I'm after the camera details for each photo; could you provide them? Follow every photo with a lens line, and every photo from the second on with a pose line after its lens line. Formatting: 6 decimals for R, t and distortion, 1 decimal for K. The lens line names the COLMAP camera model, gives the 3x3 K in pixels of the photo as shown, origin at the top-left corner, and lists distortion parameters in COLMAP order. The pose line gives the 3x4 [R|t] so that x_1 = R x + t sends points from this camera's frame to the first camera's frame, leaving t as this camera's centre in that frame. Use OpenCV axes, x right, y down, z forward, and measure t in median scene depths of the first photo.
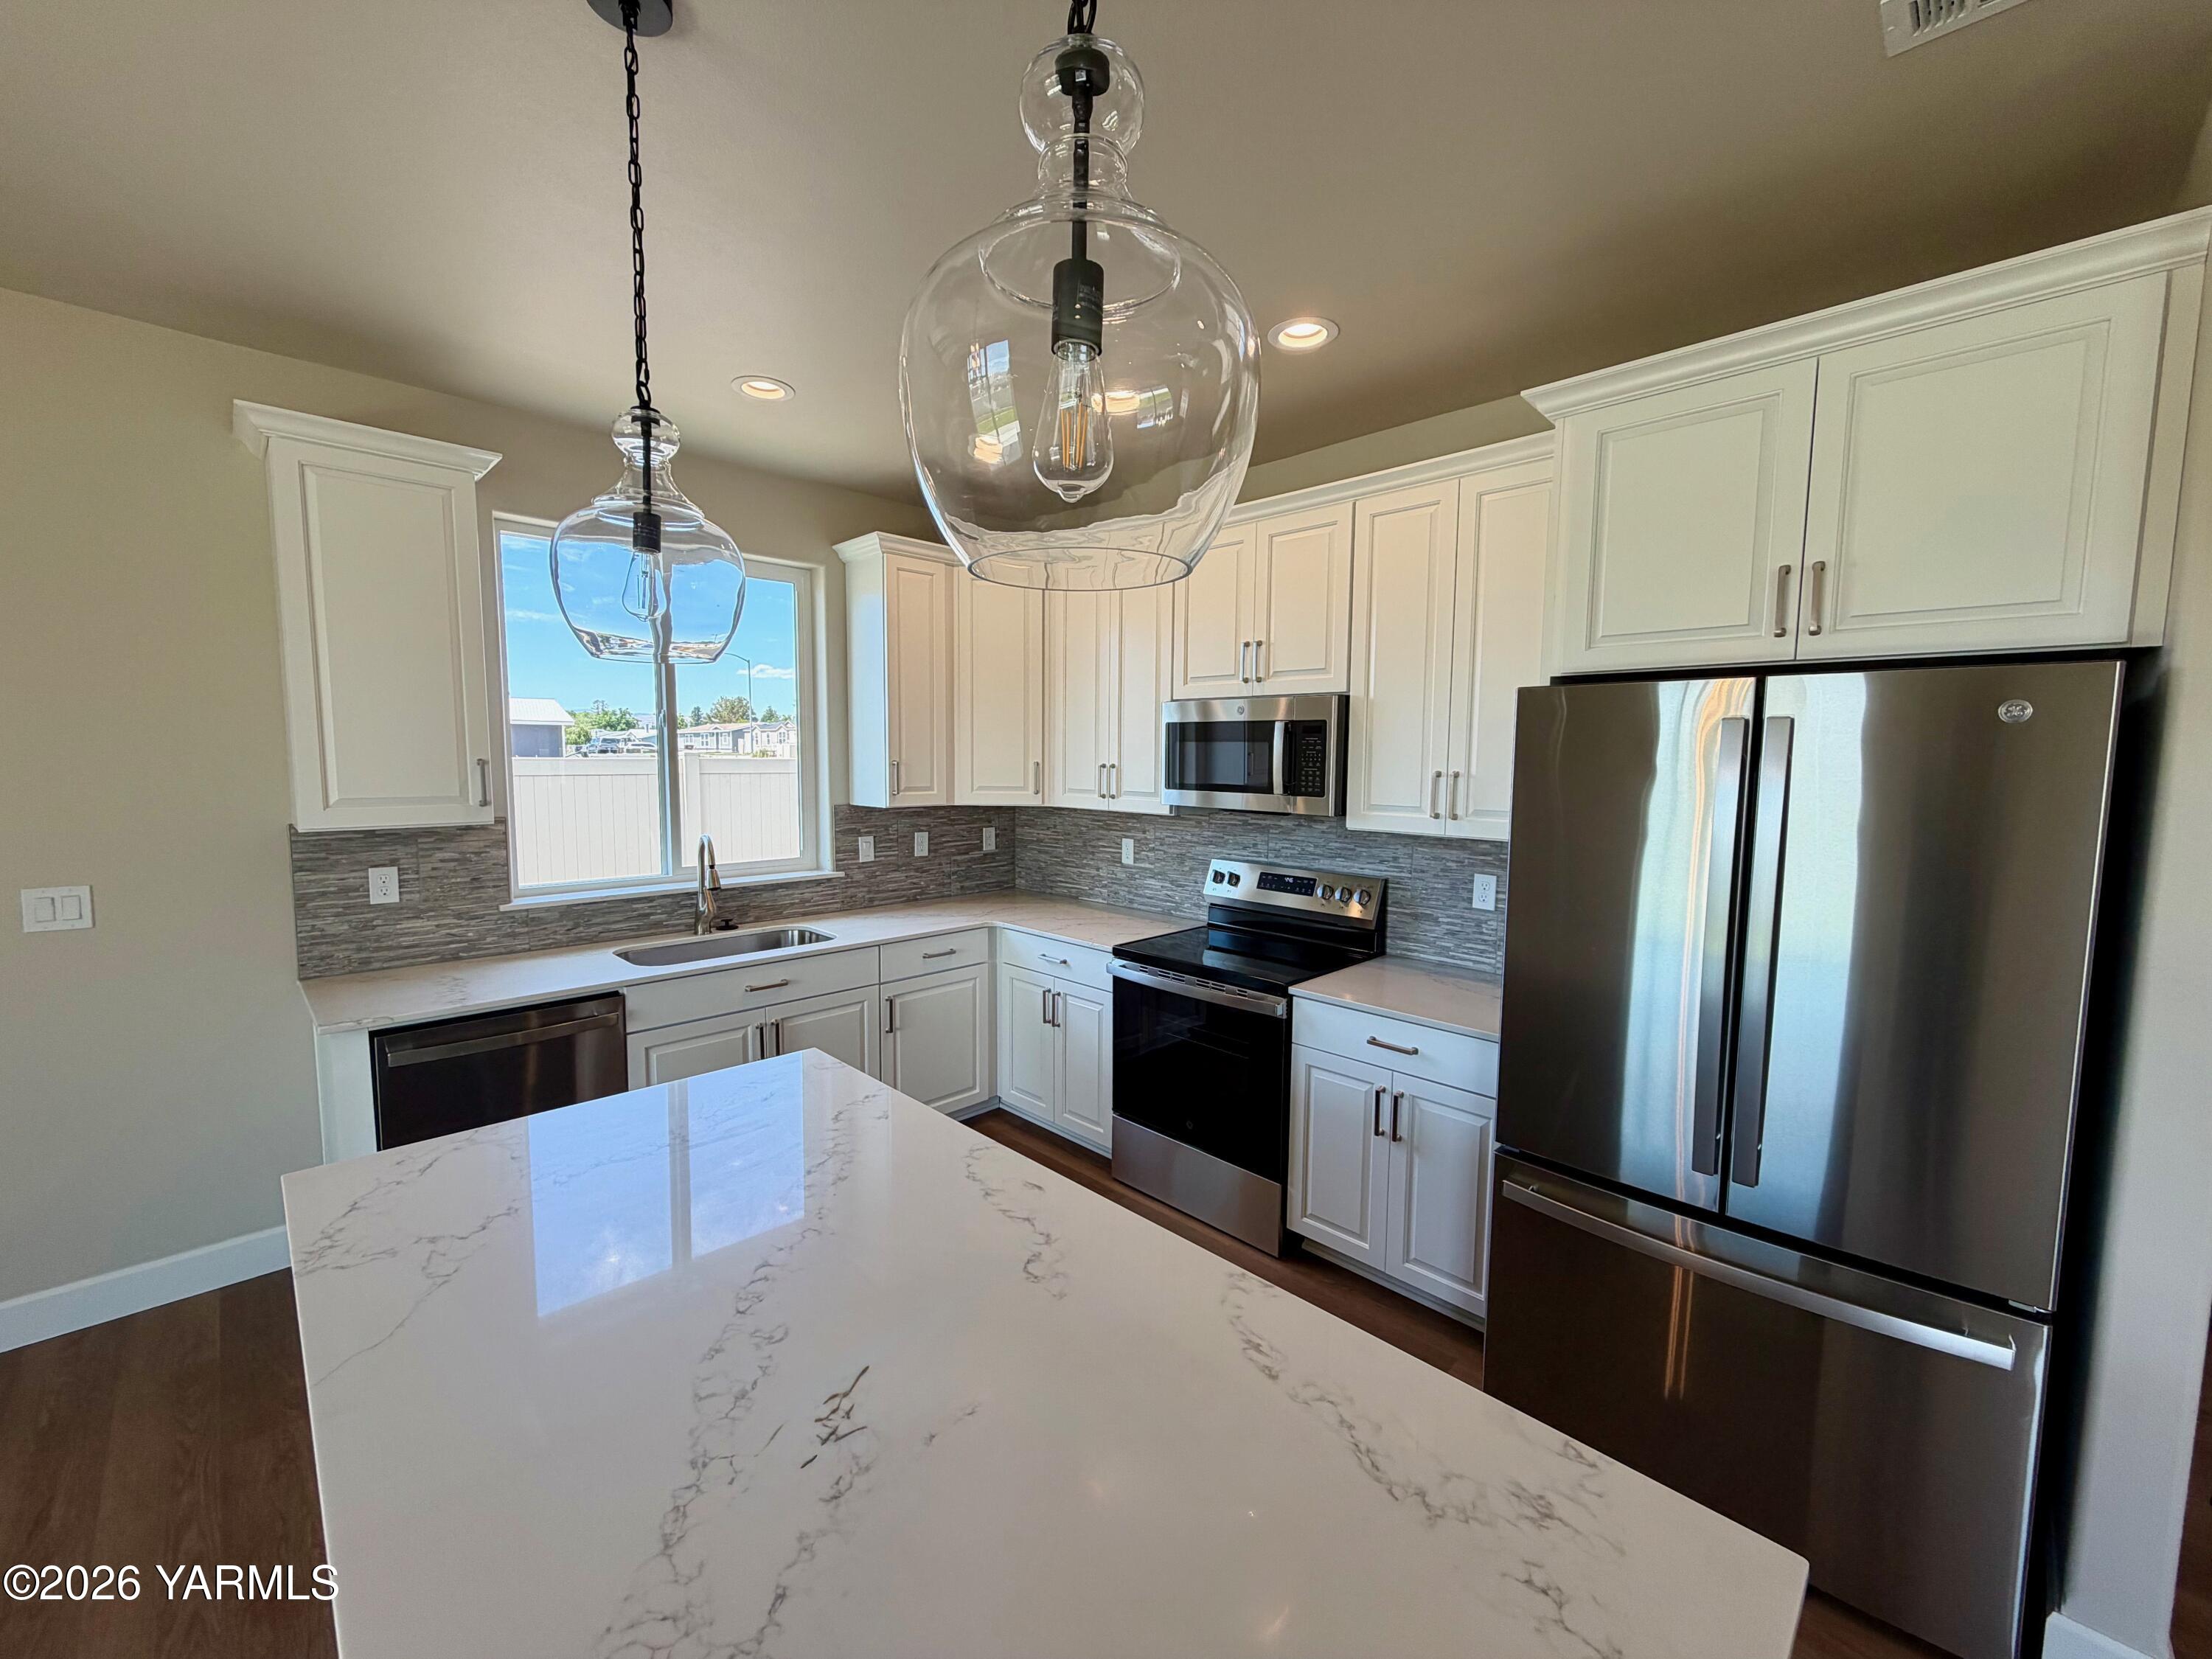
lens RADIAL K [[882.9, 0, 1102.5], [0, 882.9, 828.4], [0, 0, 1]] dist [0.001286, 0.000029]
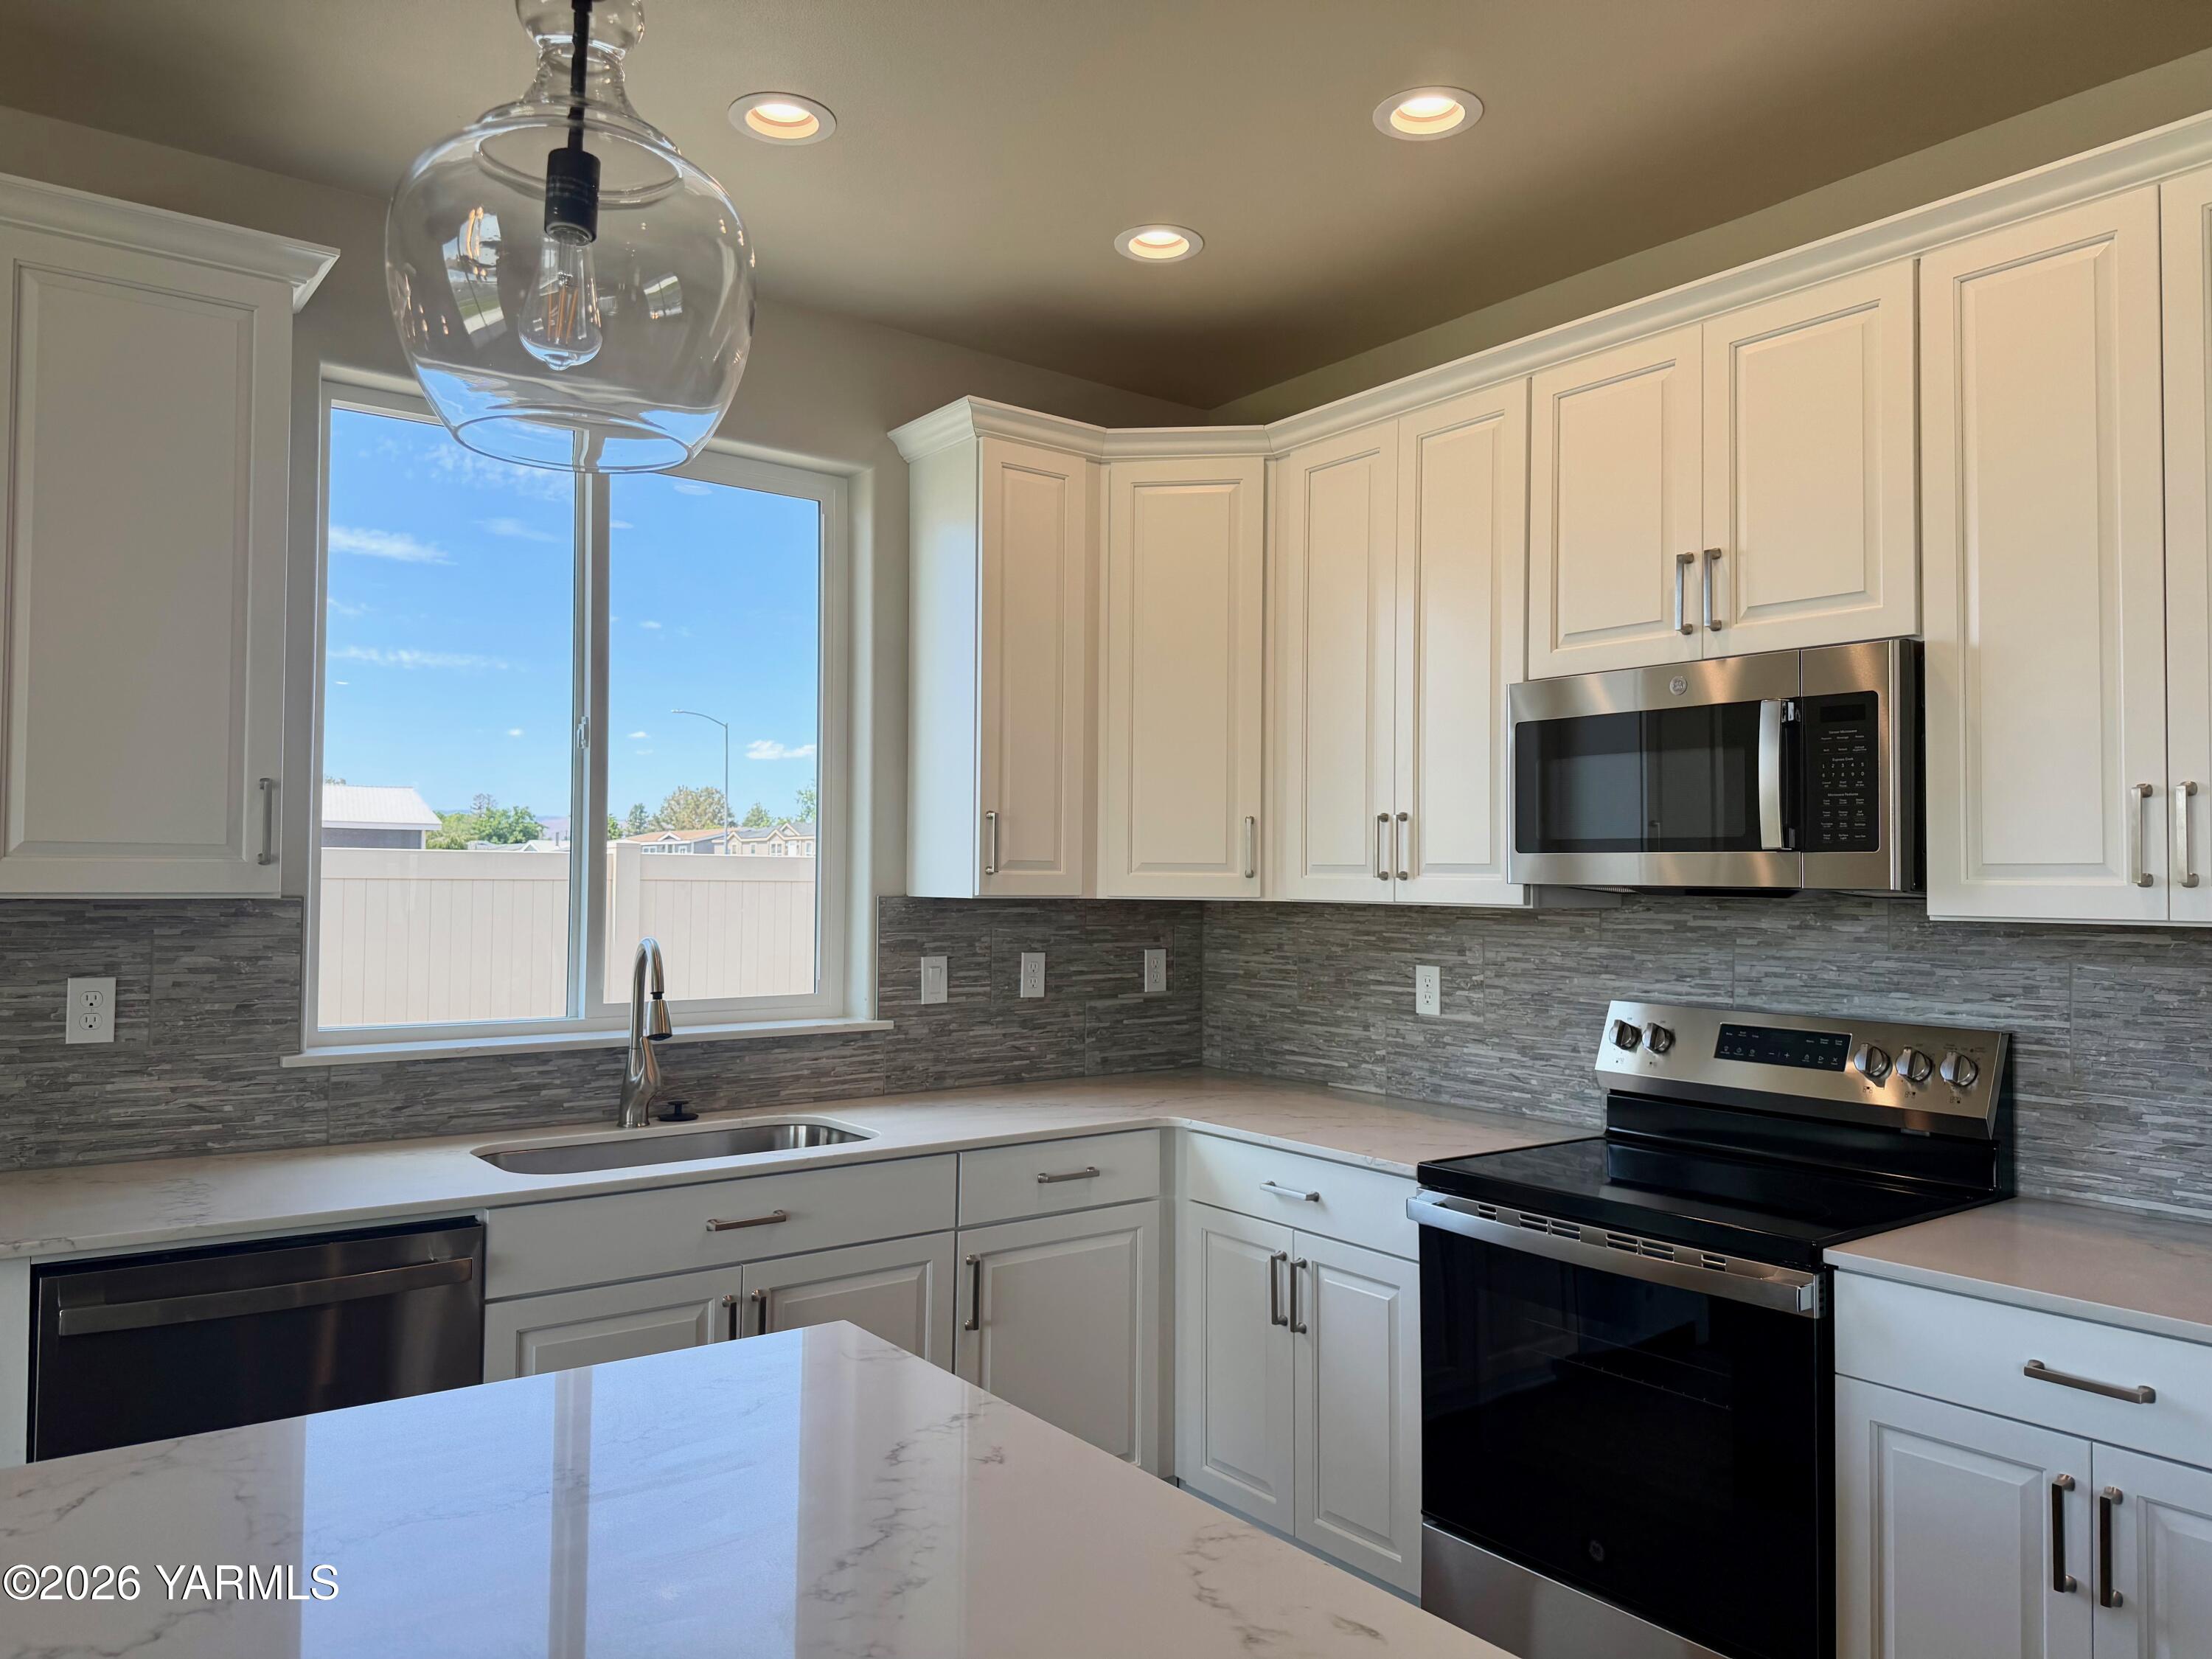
lens RADIAL K [[1546.7, 0, 1106.0], [0, 1546.7, 829.5], [0, 0, 1]] dist [0.069503, -0.091762]
pose [[0.990809, -0.003832, -0.135212, -0.040877], [-0.012242, 0.992956, -0.117850, 0.049228], [0.134711, 0.118423, 0.983783, 0.088140]]
